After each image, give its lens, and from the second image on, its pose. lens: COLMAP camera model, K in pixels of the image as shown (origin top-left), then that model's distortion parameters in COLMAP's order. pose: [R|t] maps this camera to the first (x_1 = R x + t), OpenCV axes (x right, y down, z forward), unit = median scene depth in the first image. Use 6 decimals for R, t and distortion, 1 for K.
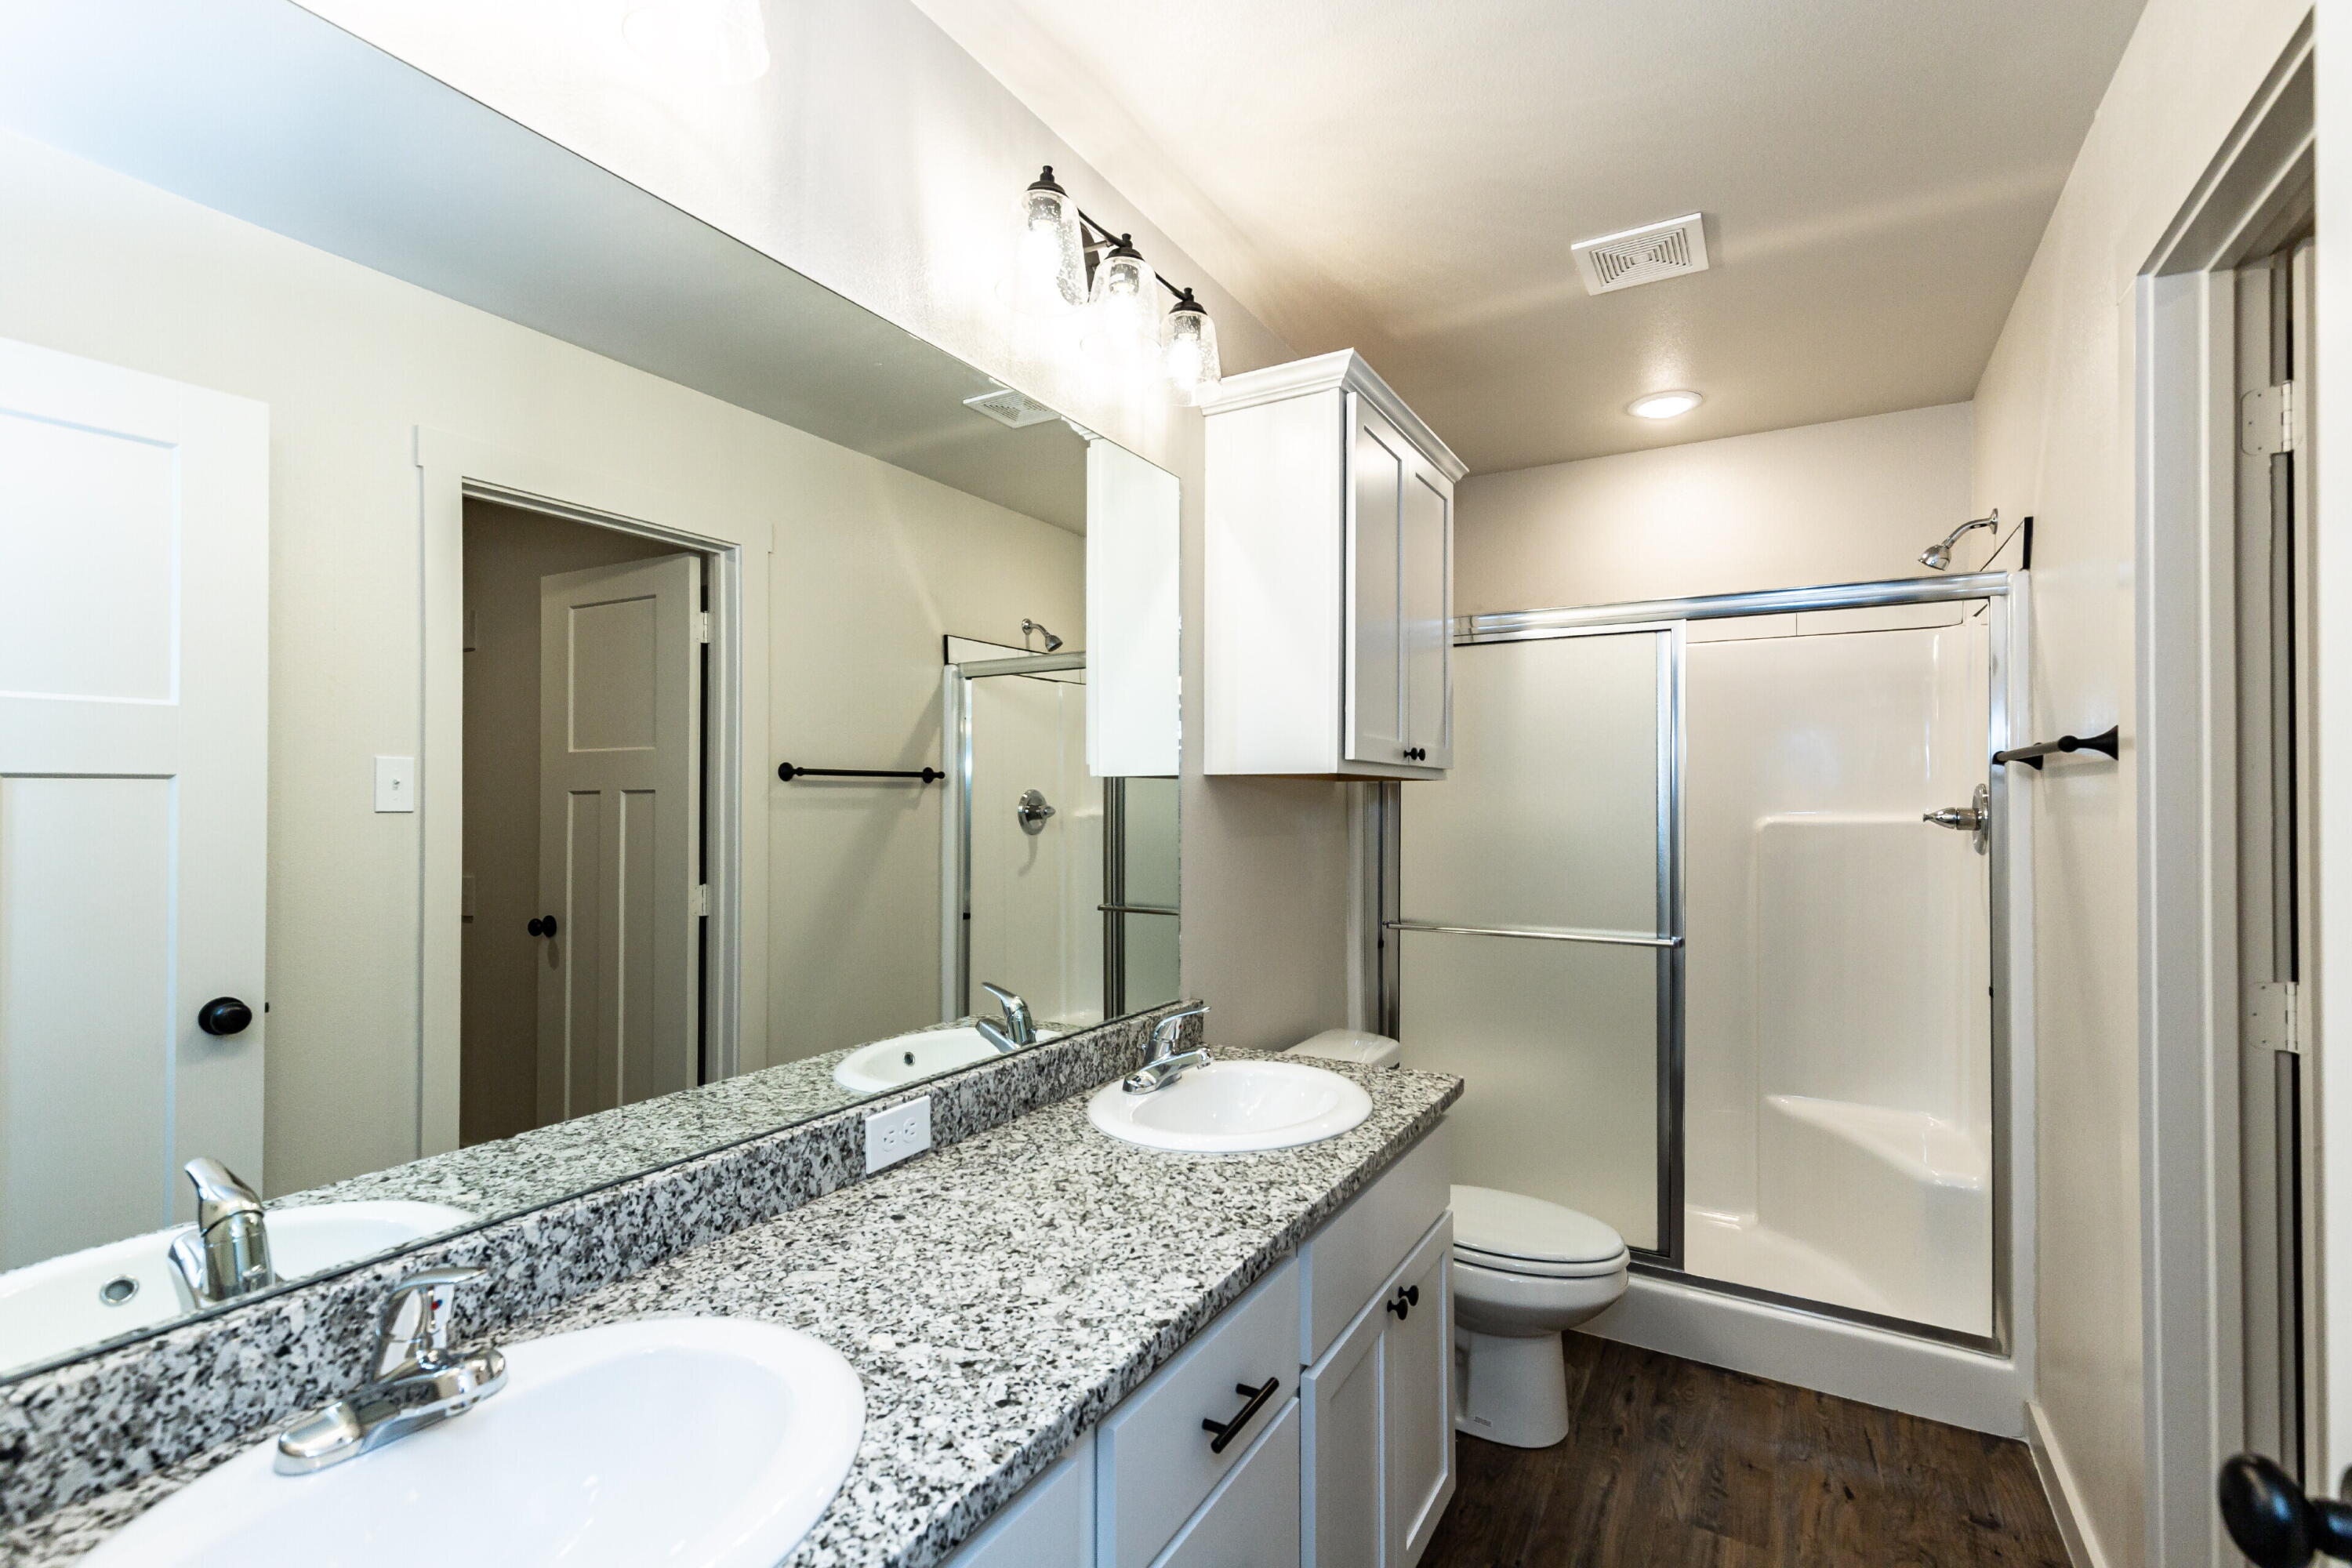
lens RADIAL K [[1055.1, 0, 1159.0], [0, 1055.1, 787.1], [0, 0, 1]] dist [0.010822, -0.000901]
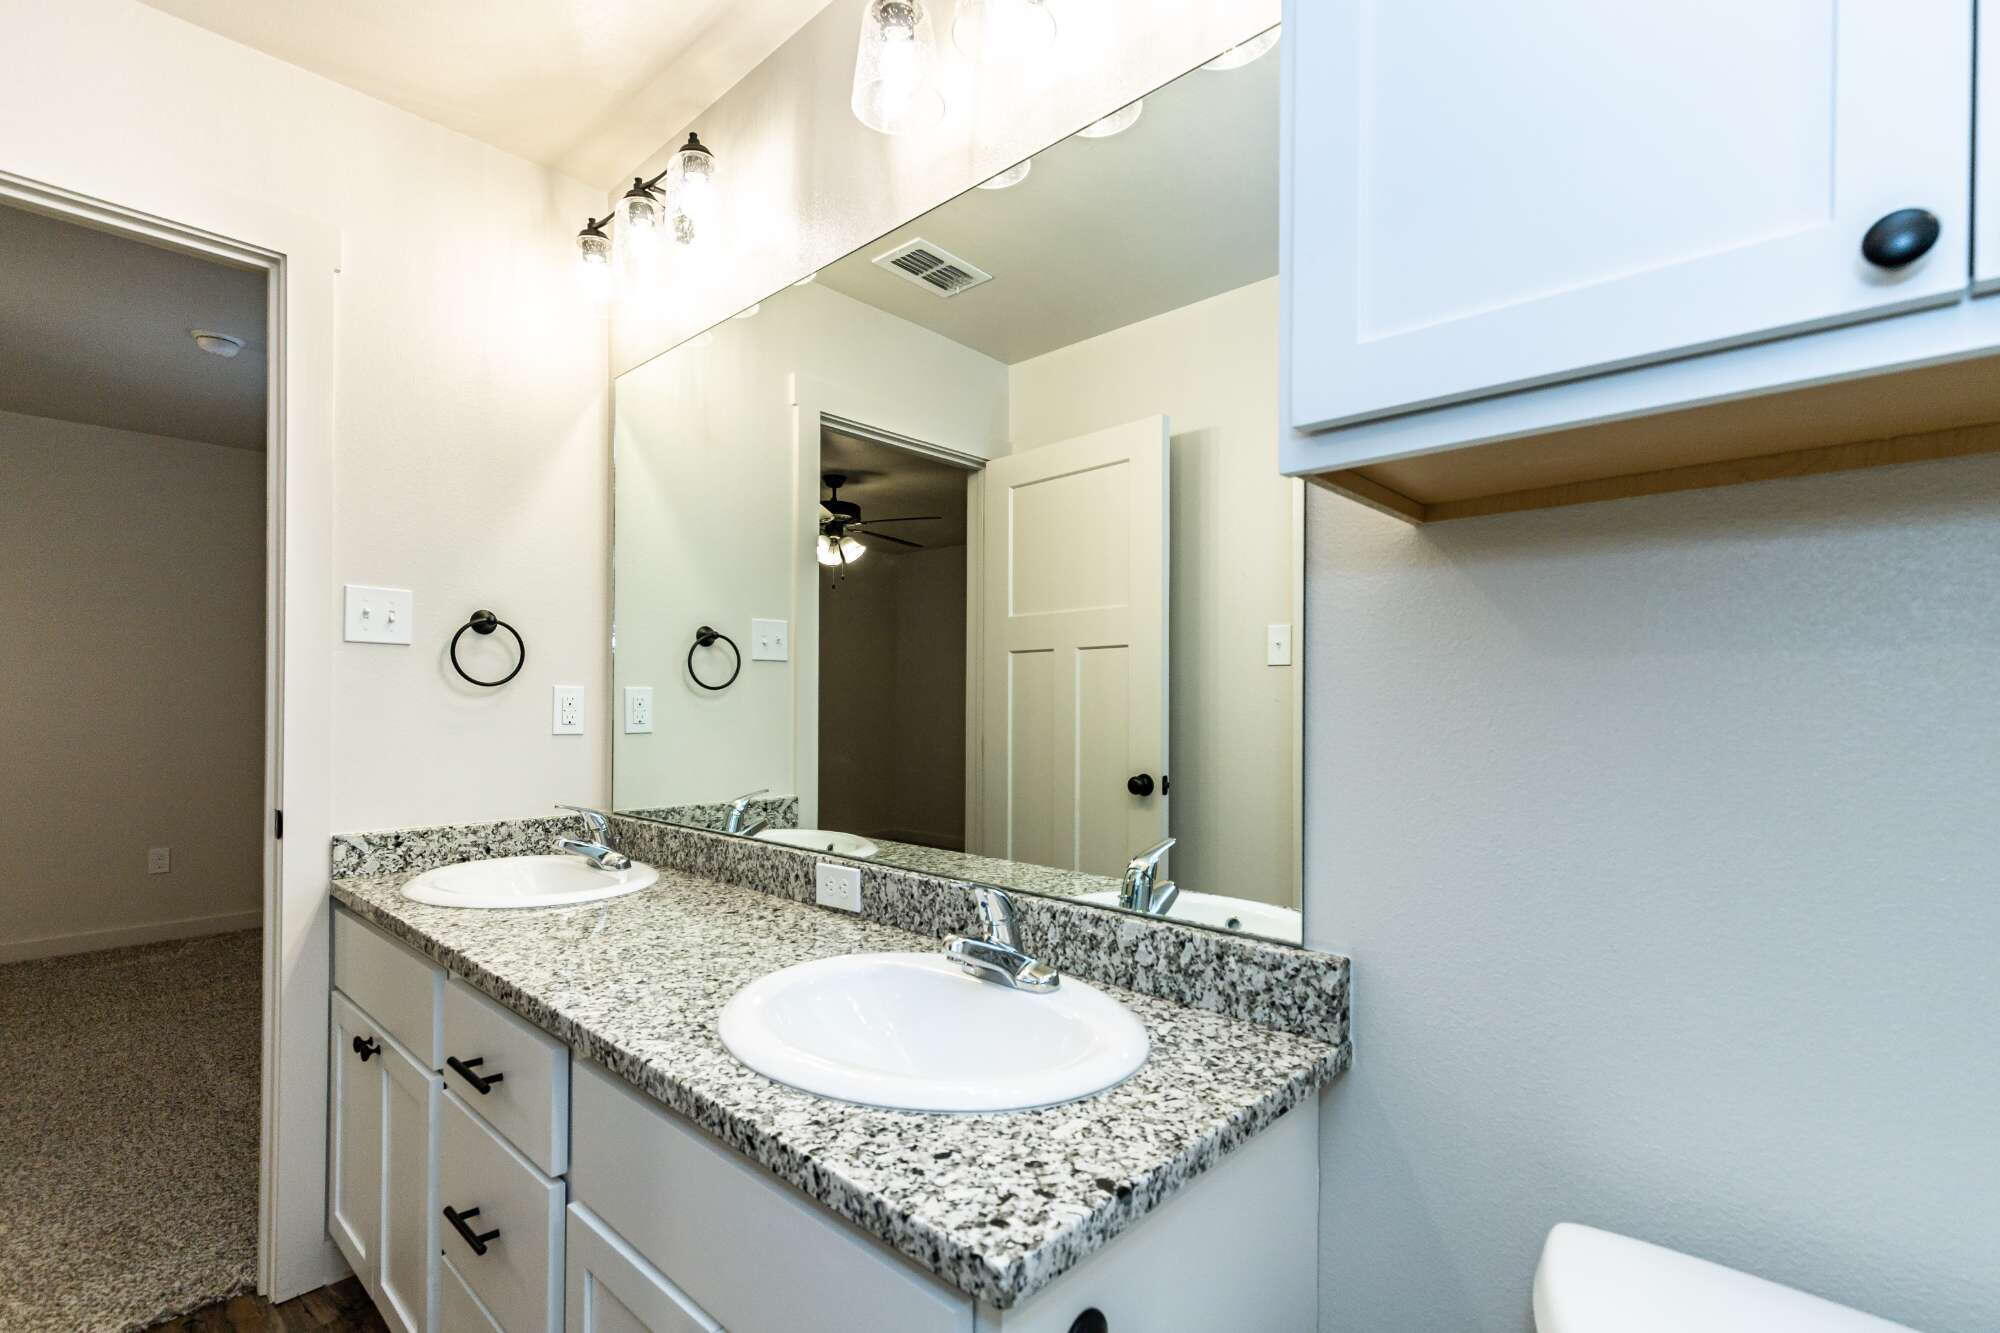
lens RADIAL K [[911.5, 0, 996.1], [0, 911.5, 695.0], [0, 0, 1]] dist [0.000656, -0.000134]
pose [[-0.206102, -0.005535, -0.978515, 0.826225], [0.011094, 0.999907, -0.007993, 0.110410], [0.978468, -0.012503, -0.206021, 1.472977]]
